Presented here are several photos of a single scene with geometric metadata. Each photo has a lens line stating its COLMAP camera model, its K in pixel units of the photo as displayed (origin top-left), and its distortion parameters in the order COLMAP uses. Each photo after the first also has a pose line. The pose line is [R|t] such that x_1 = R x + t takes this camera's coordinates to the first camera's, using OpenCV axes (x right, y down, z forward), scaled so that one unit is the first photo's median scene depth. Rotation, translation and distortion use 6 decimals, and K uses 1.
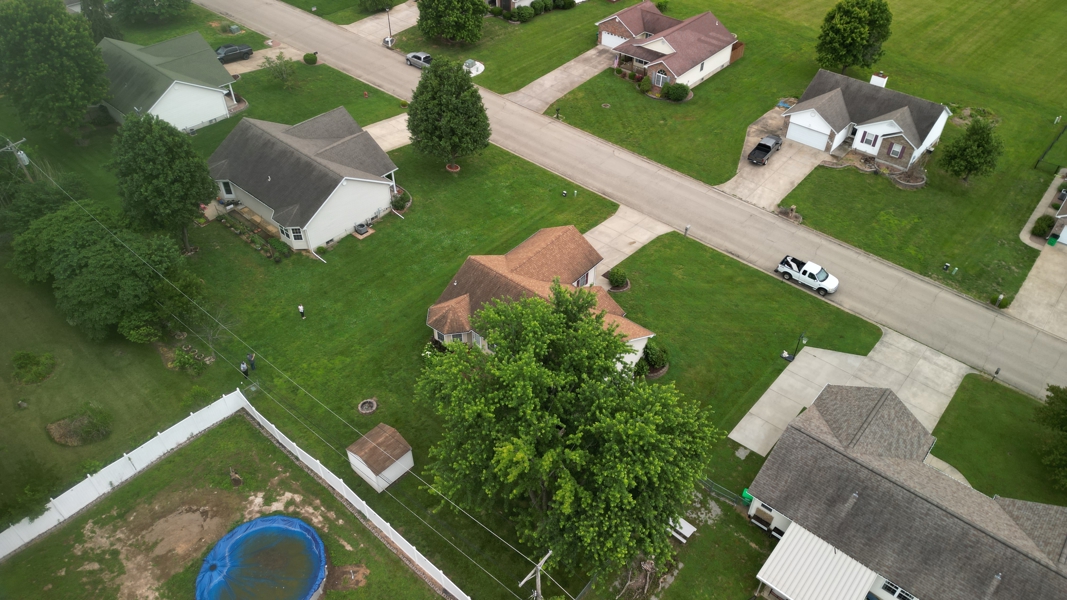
lens RADIAL K [[746.3, 0, 535.7], [0, 746.3, 300.1], [0, 0, 1]] dist [0.073406, -0.061362]
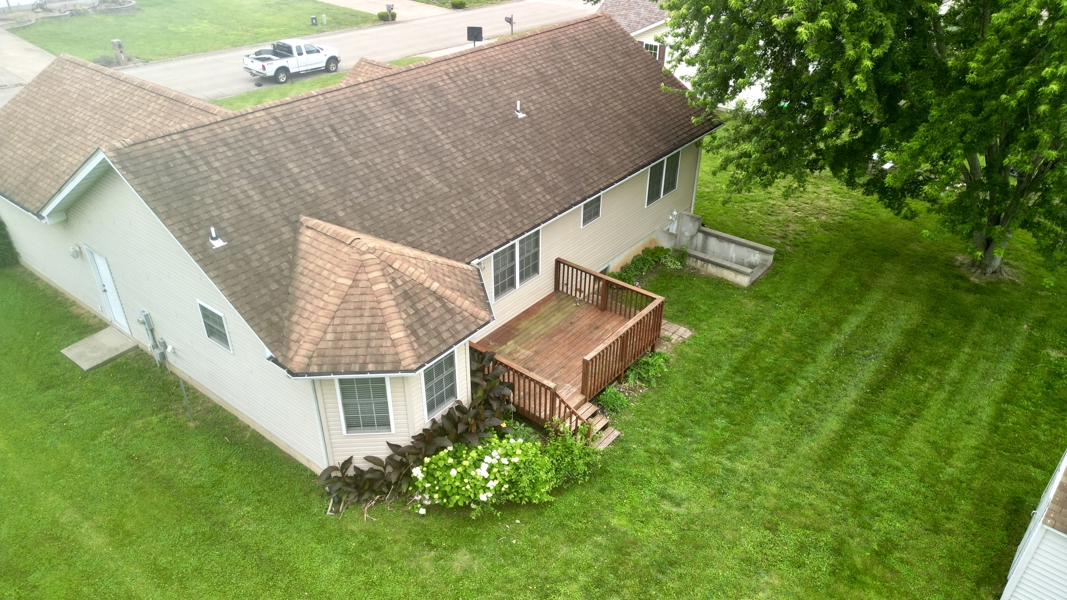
lens RADIAL K [[746.3, 0, 540.1], [0, 746.3, 299.0], [0, 0, 1]] dist [0.073406, -0.061362]
pose [[-0.023728, -0.532642, 0.846008, -0.251074], [0.653644, 0.632041, 0.416262, -0.034654], [-0.756430, 0.562865, 0.333161, 0.729675]]
